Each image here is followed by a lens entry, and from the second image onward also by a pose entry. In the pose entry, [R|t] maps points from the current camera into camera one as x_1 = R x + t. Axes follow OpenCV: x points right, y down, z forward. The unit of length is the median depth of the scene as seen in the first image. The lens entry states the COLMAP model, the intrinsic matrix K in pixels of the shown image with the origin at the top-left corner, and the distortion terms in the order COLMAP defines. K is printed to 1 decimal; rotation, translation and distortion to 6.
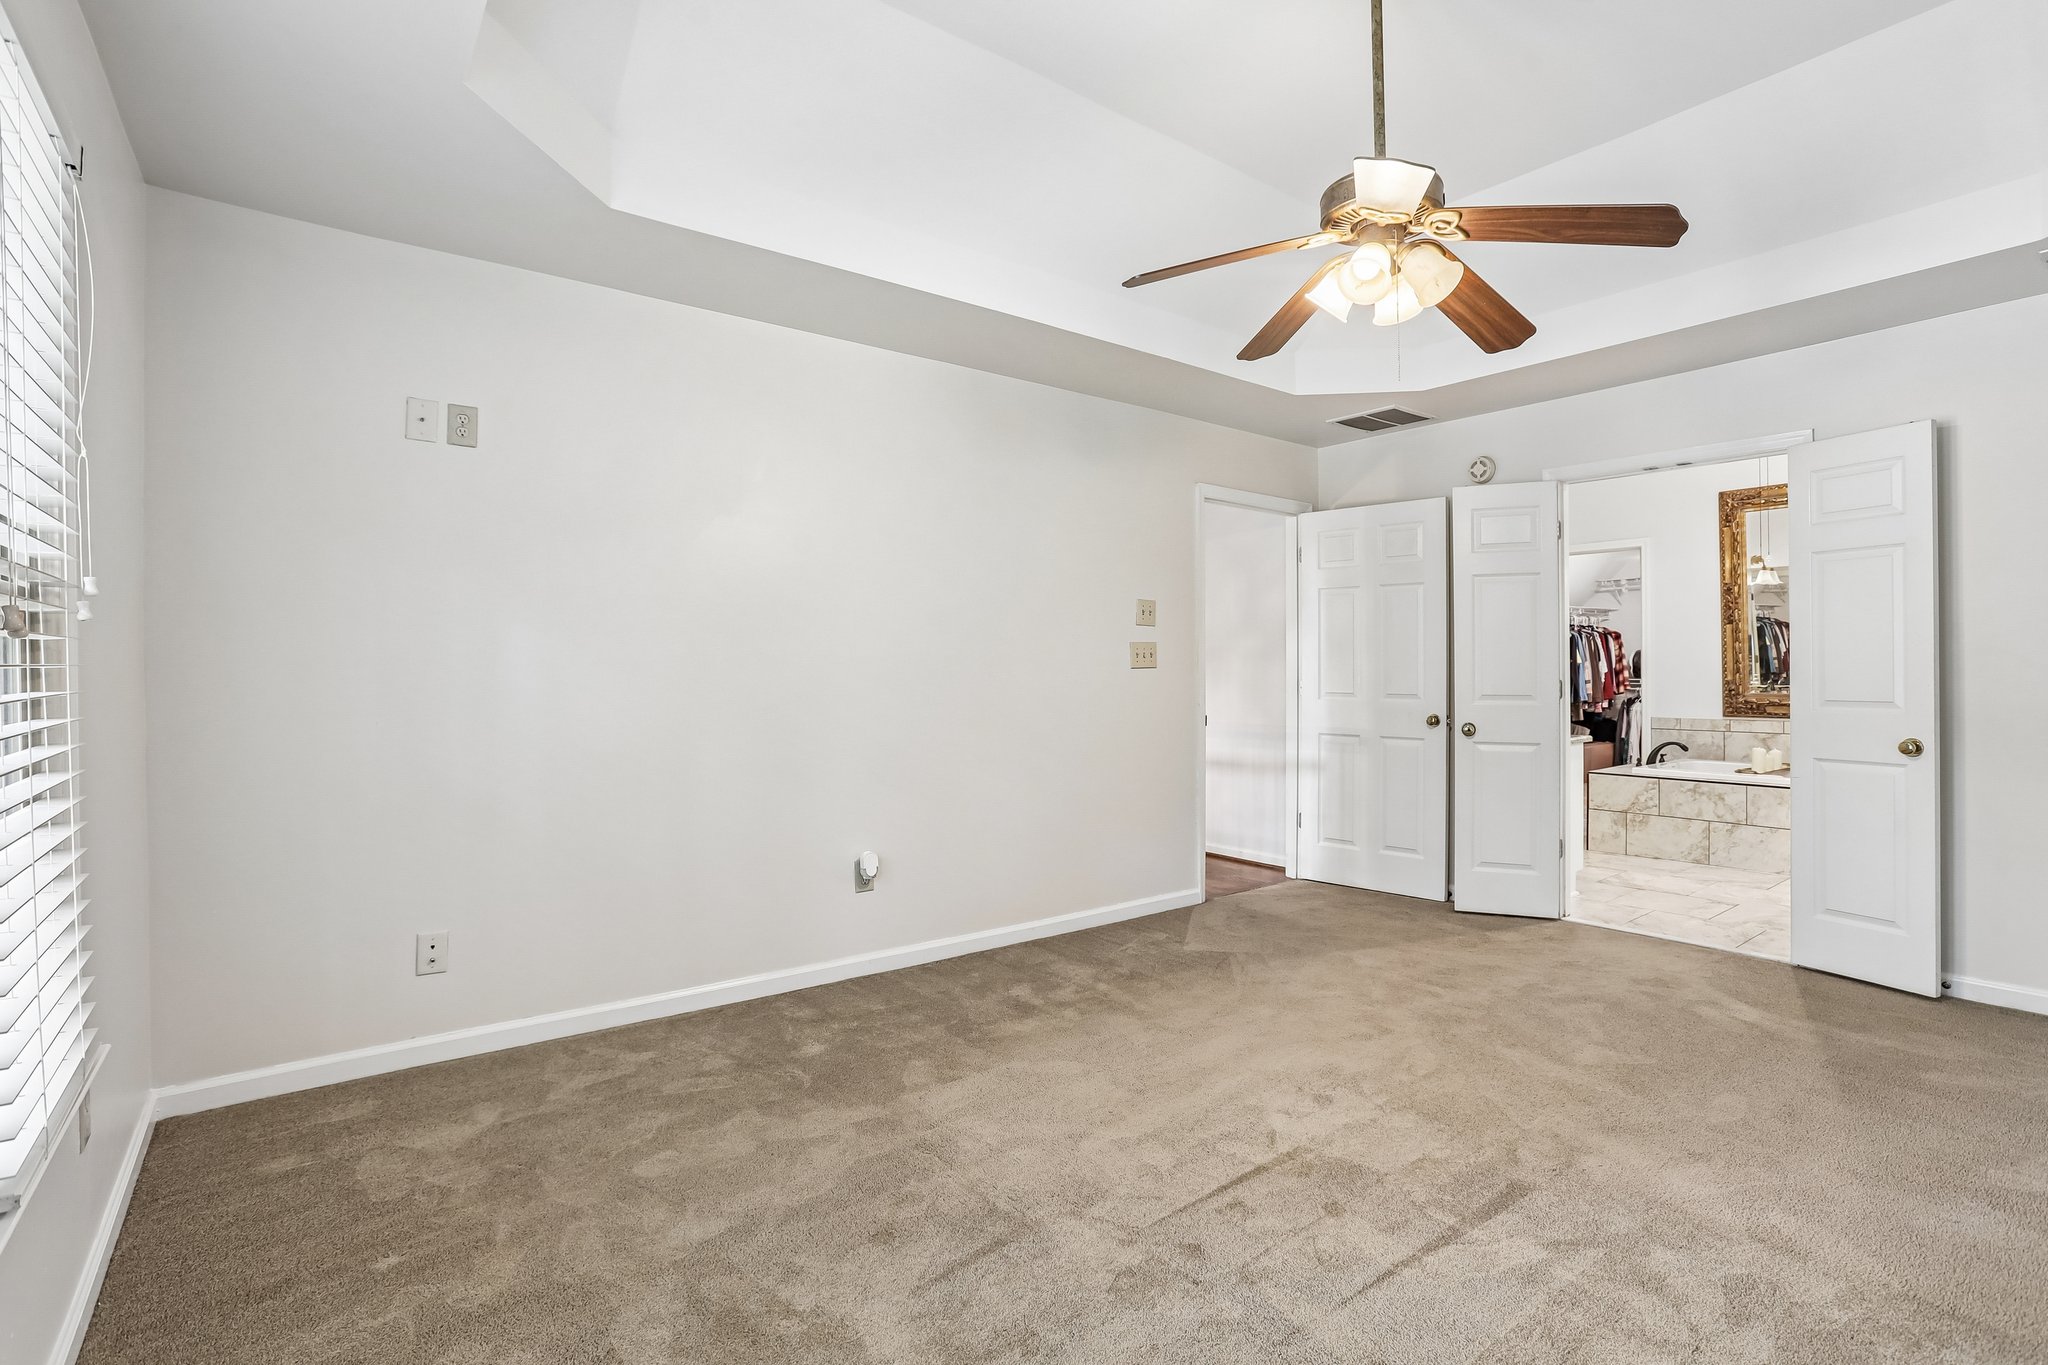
lens RADIAL K [[954.5, 0, 1021.3], [0, 954.5, 675.1], [0, 0, 1]] dist [-0.050960, 0.006266]
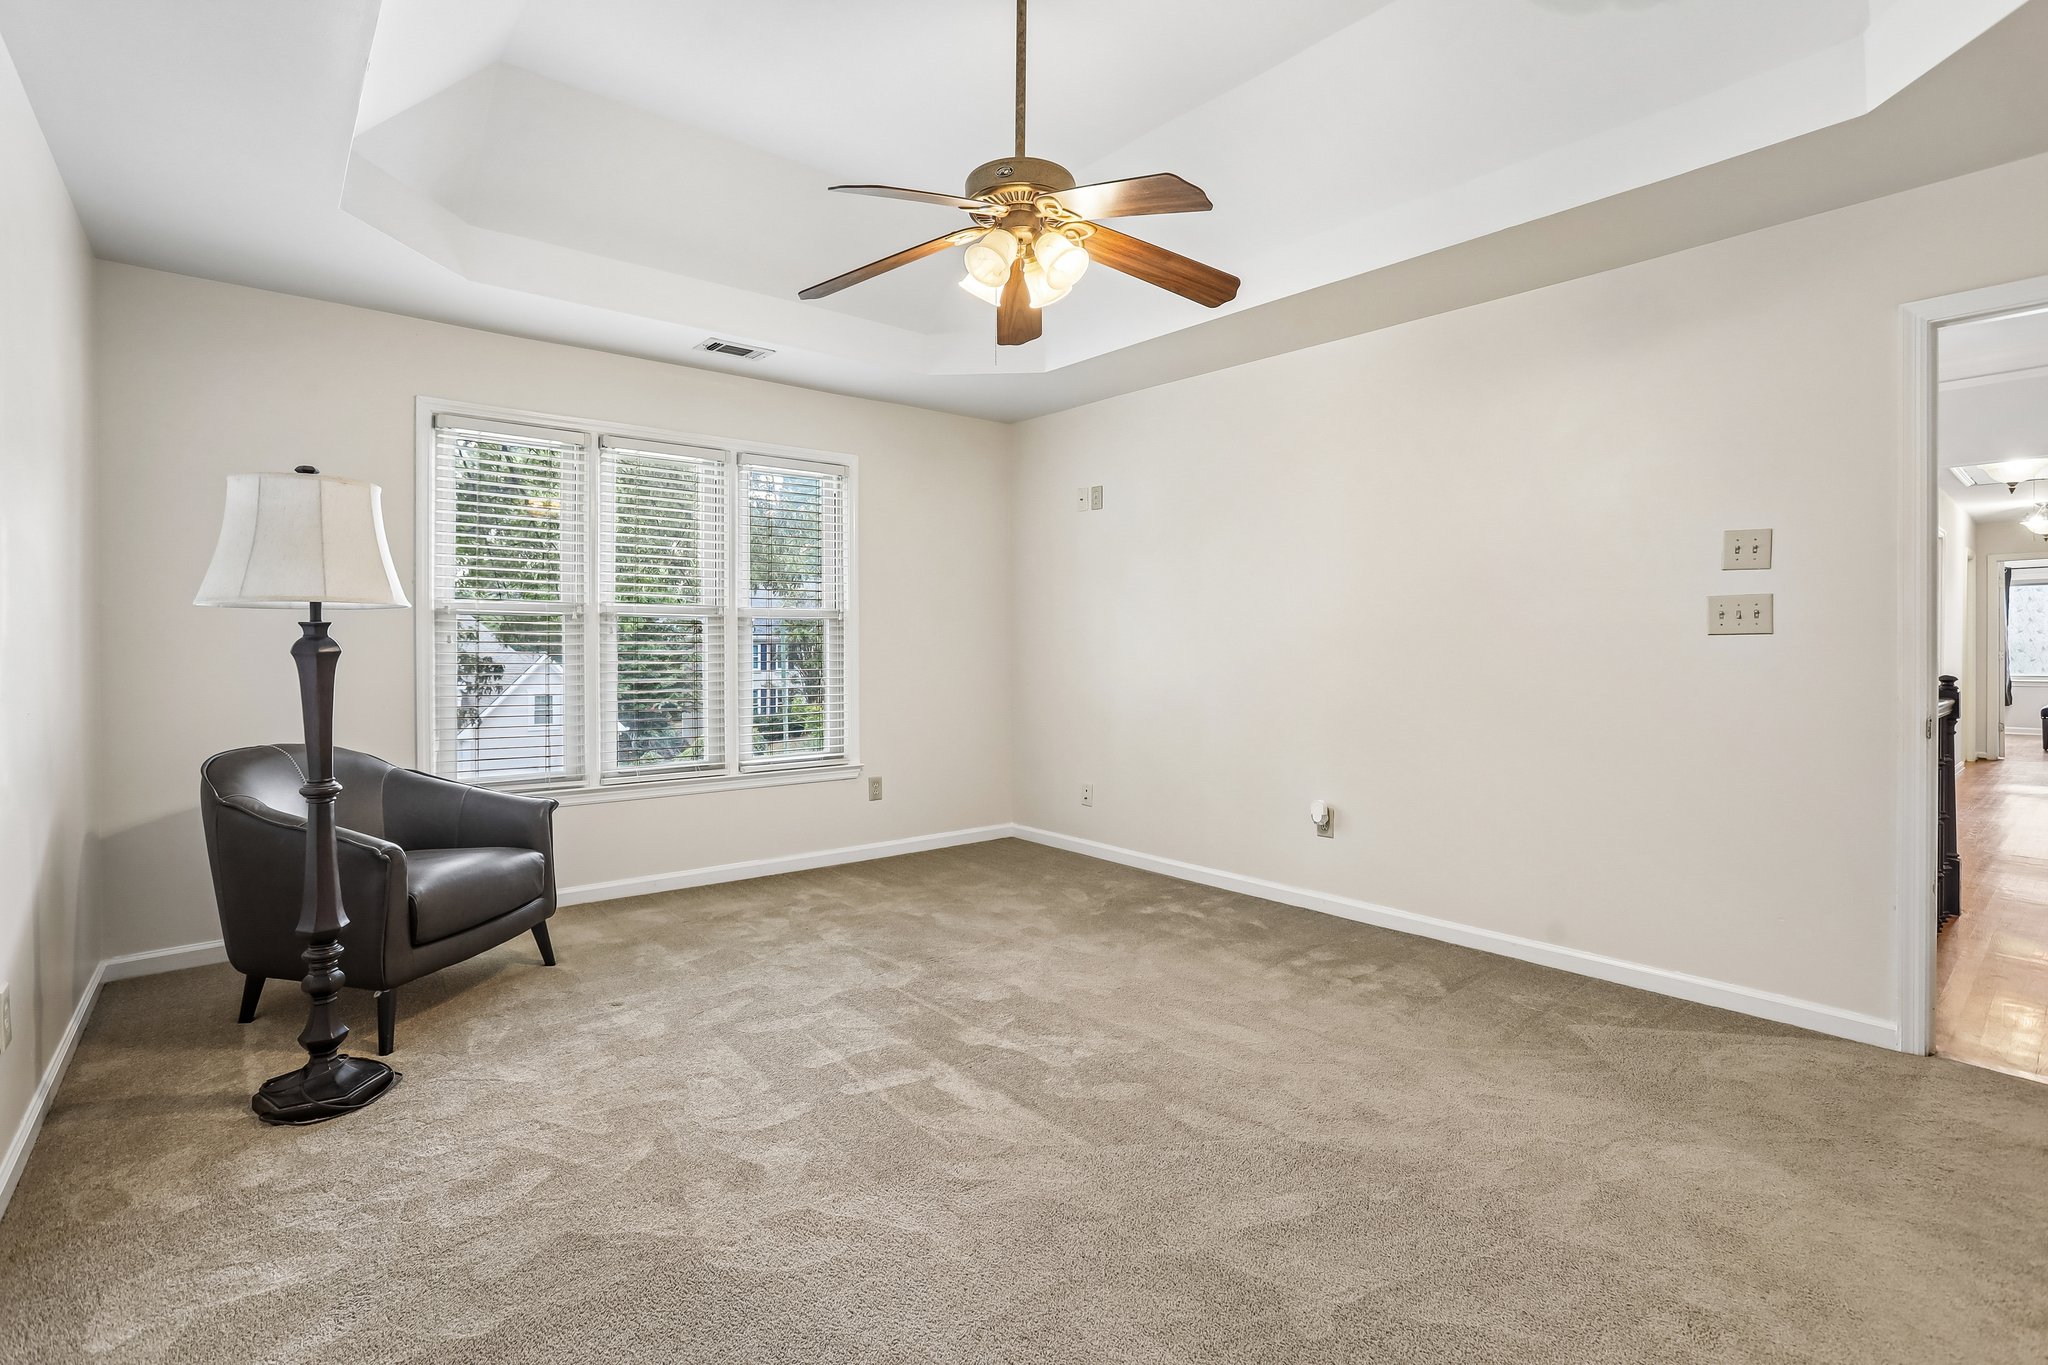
lens RADIAL K [[954.5, 0, 1023.1], [0, 954.5, 649.7], [0, 0, 1]] dist [-0.050960, 0.006266]
pose [[0.051761, 0.011640, -0.998592, 0.615787], [-0.006121, 0.999917, 0.011339, -0.000773], [0.998641, 0.005525, 0.051828, 0.398003]]
